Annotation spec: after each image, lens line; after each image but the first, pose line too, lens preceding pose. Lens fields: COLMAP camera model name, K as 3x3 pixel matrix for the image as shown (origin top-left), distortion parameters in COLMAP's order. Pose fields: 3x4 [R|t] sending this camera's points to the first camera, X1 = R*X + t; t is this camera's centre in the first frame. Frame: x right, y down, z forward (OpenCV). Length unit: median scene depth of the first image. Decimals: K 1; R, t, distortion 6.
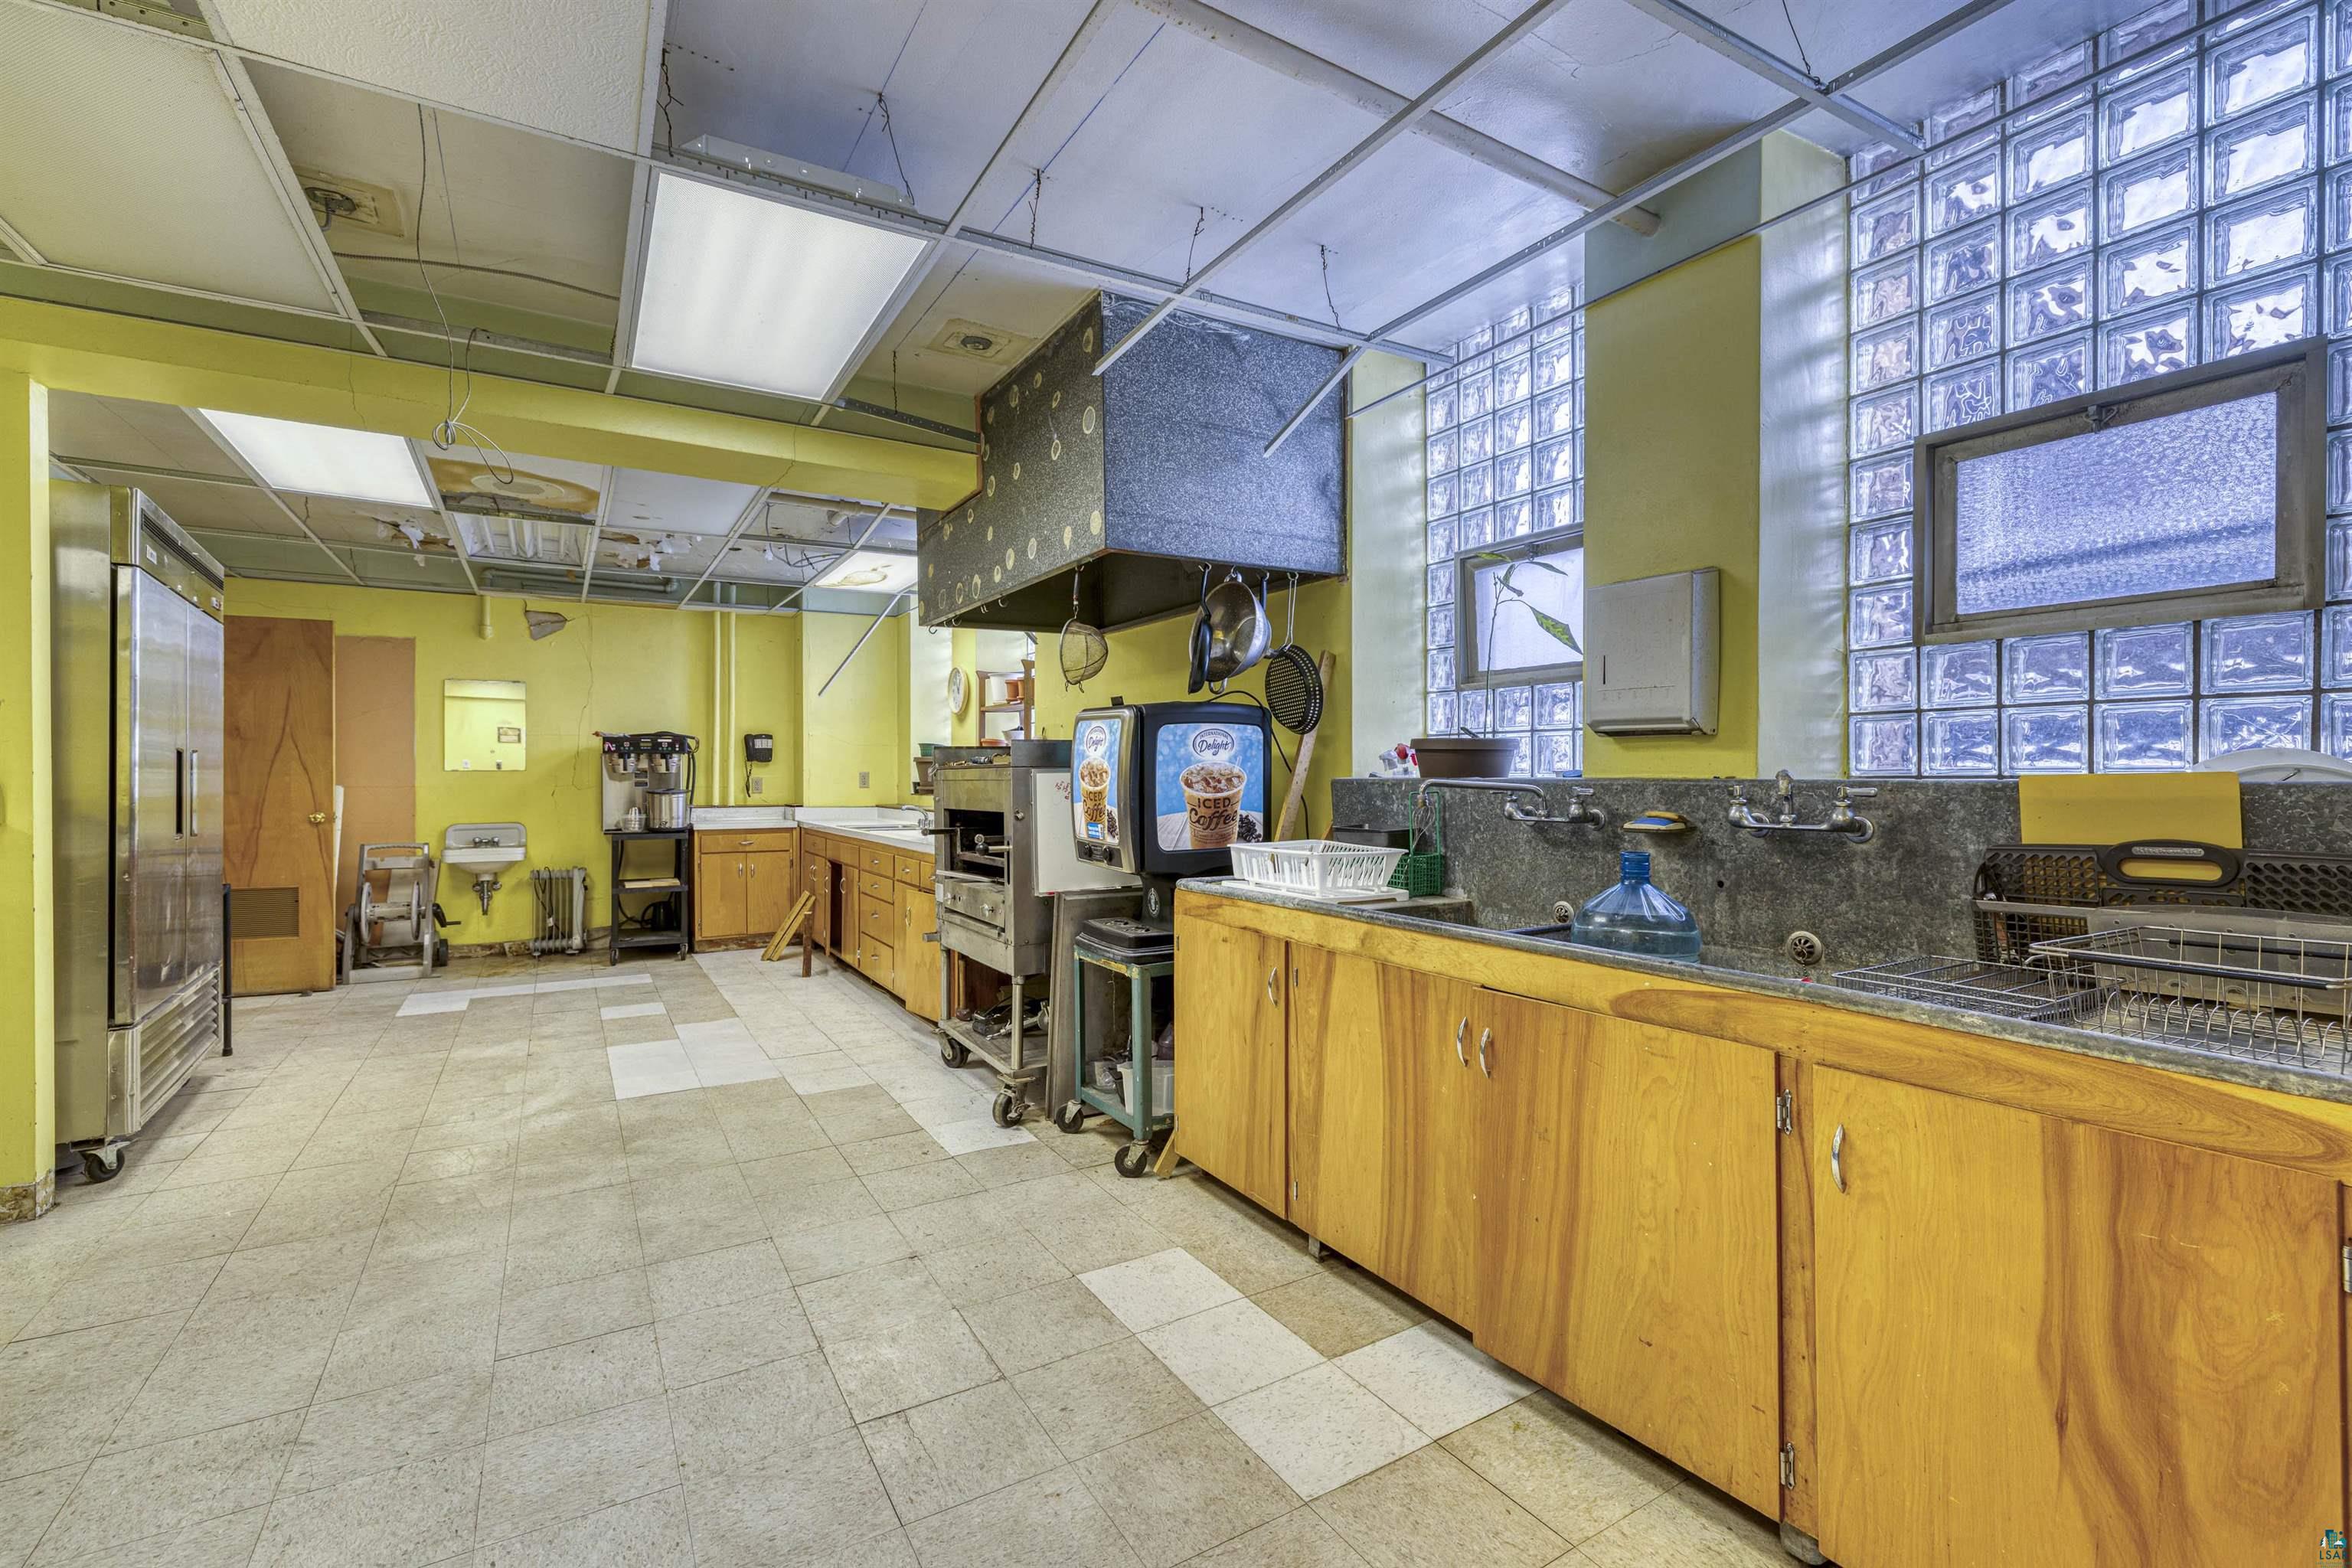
lens RADIAL K [[1049.4, 0, 1167.2], [0, 1049.4, 776.5], [0, 0, 1]] dist [-0.003801, -0.000035]
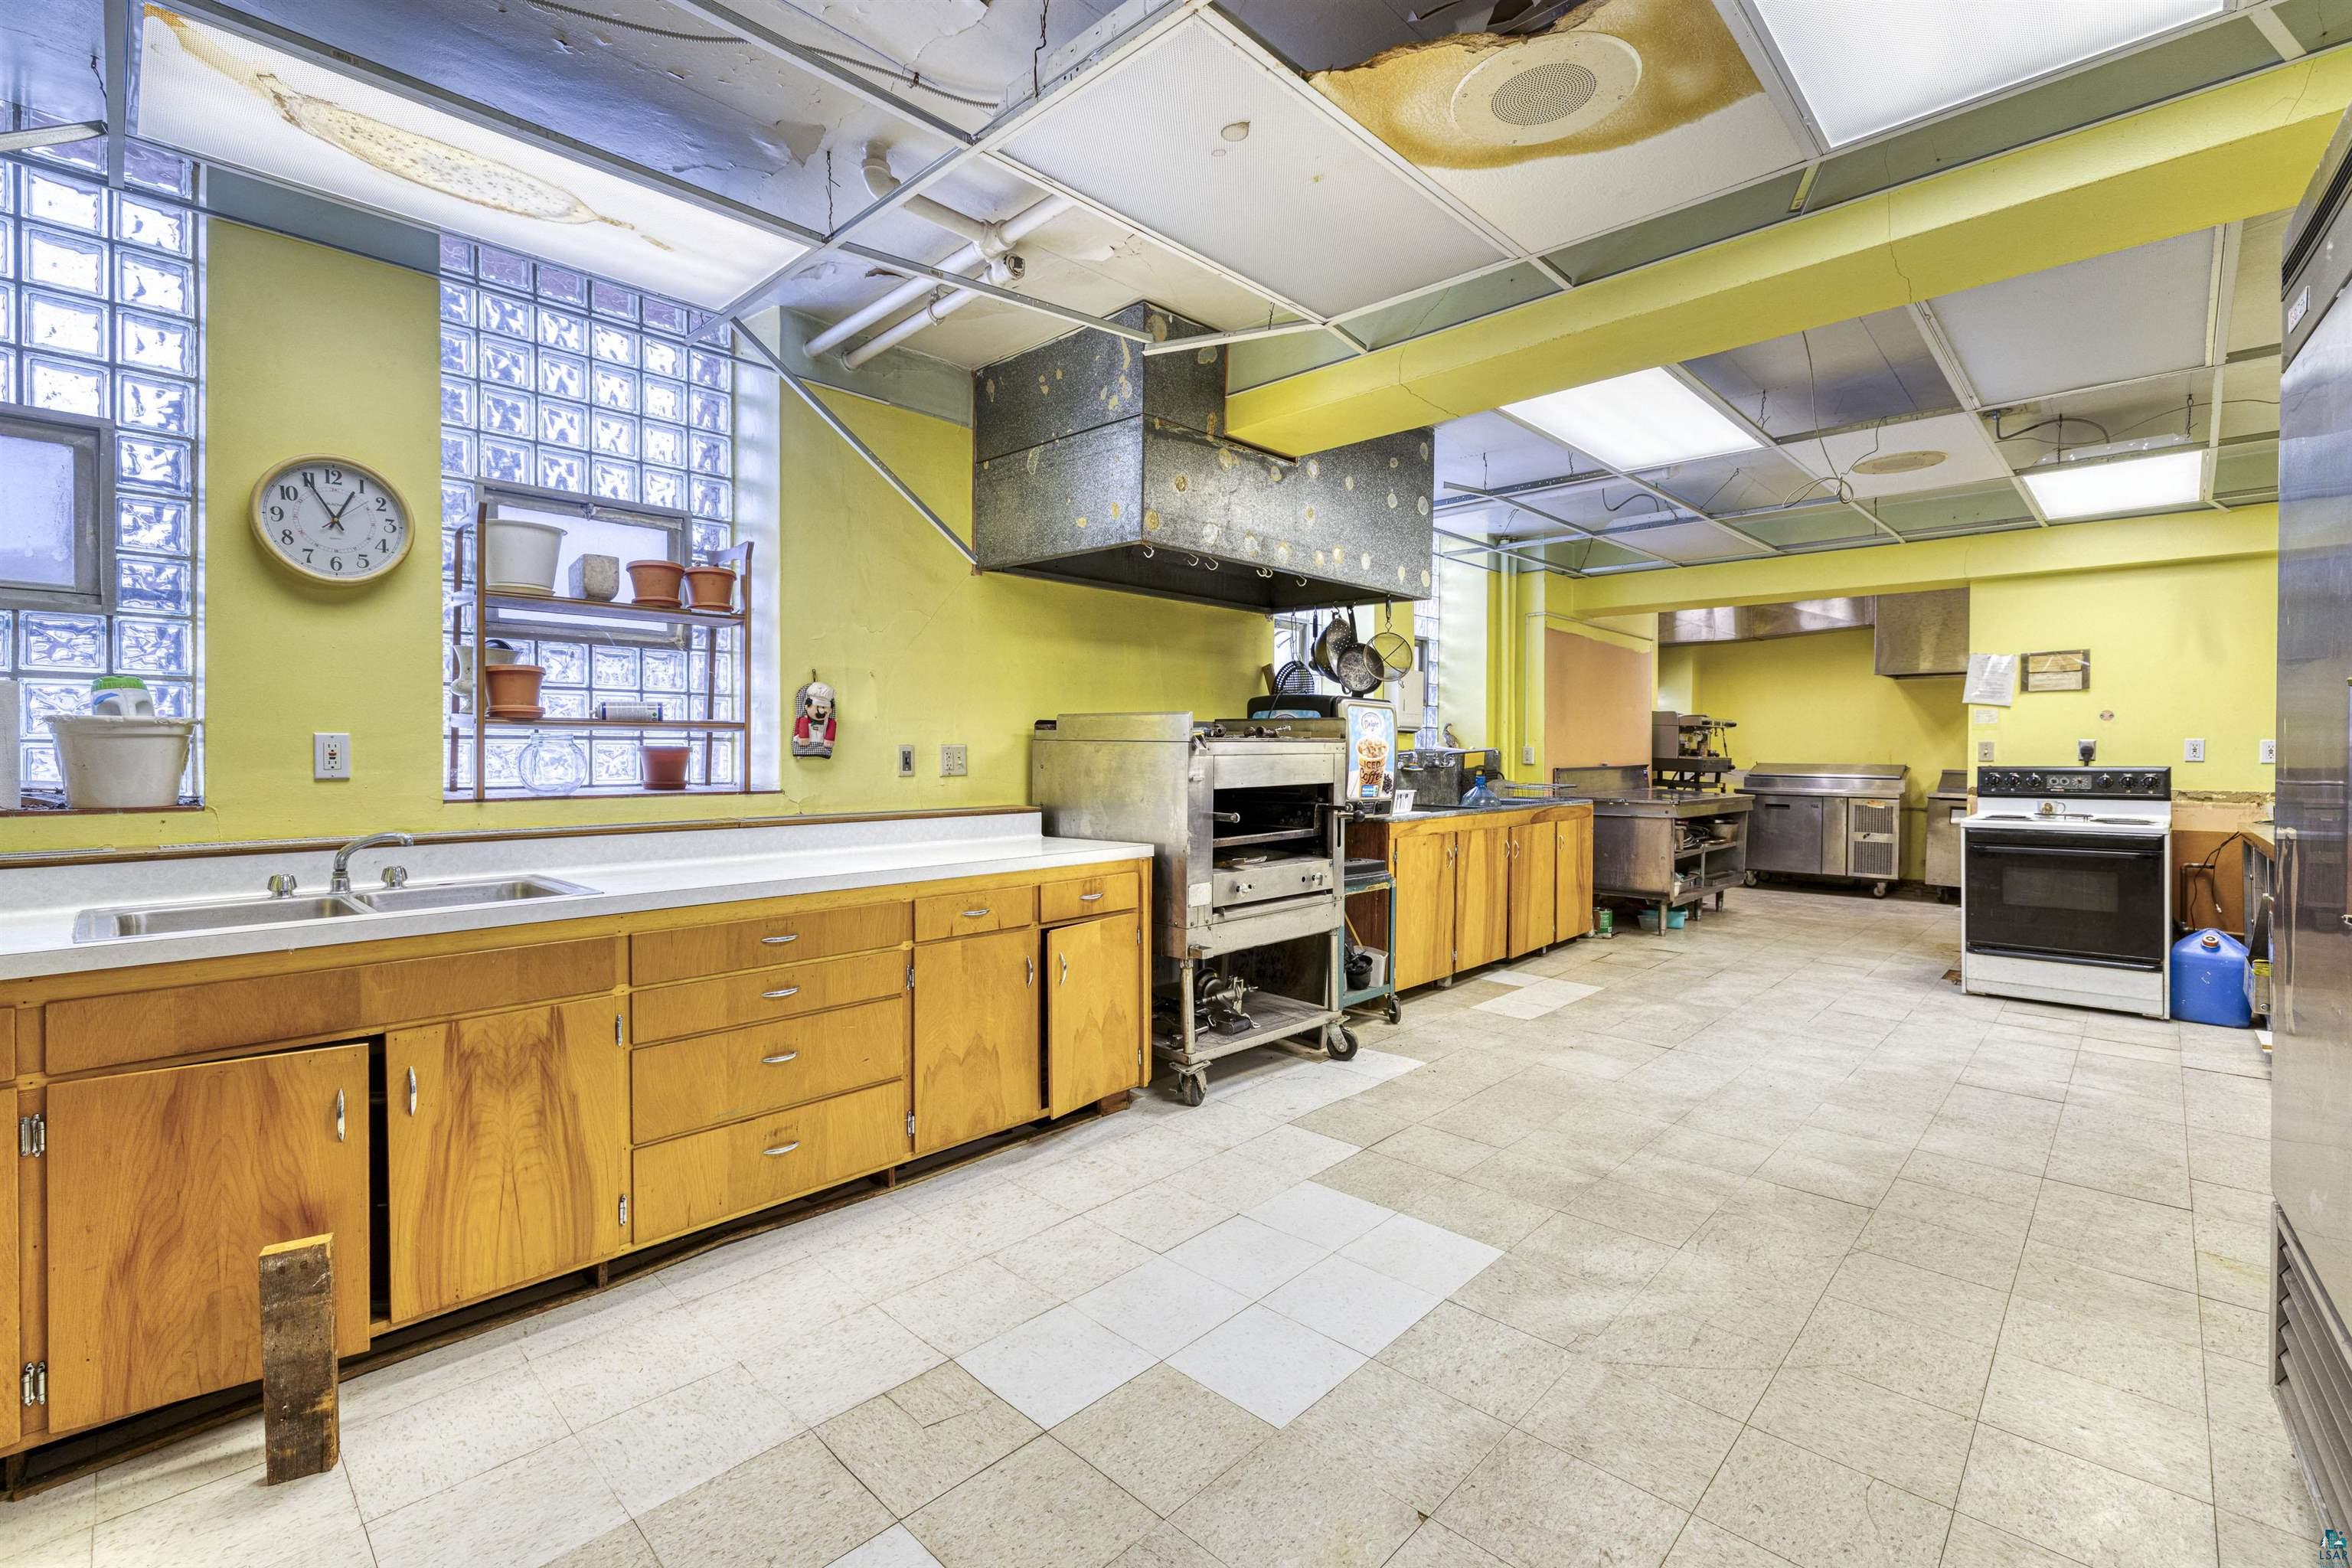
lens RADIAL K [[1049.4, 0, 1168.1], [0, 1049.4, 767.8], [0, 0, 1]] dist [-0.003801, -0.000035]
pose [[-0.287188, -0.016560, 0.957731, -1.256096], [0.000240, 0.999849, 0.017360, -0.000807], [-0.957874, 0.005215, -0.287141, 1.609139]]
